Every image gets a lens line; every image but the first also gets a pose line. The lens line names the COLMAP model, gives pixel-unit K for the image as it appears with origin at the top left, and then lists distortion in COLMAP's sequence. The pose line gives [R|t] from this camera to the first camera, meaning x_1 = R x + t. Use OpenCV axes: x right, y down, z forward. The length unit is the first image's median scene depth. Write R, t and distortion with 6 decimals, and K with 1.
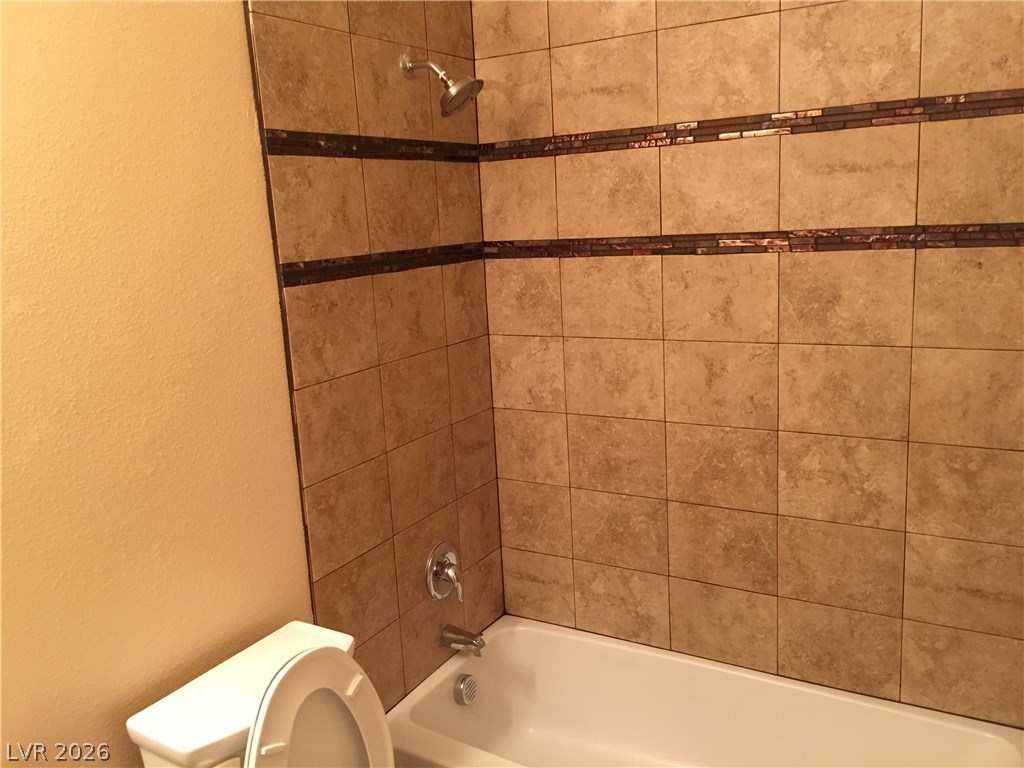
lens RADIAL K [[866.3, 0, 506.4], [0, 866.3, 389.1], [0, 0, 1]] dist [0.083924, -0.136999]
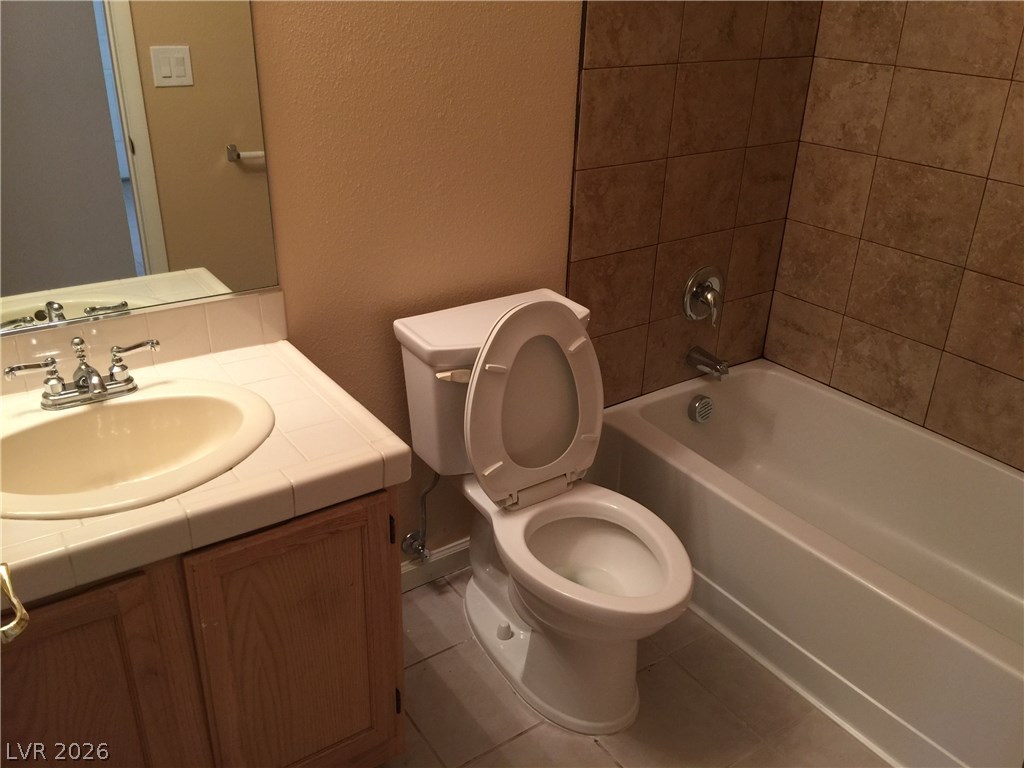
lens RADIAL K [[866.3, 0, 508.6], [0, 866.3, 385.2], [0, 0, 1]] dist [0.083924, -0.136999]
pose [[0.905784, 0.250699, -0.341621, 0.097511], [-0.159671, 0.948712, 0.272857, 0.069857], [0.392505, -0.192603, 0.899358, -0.029342]]
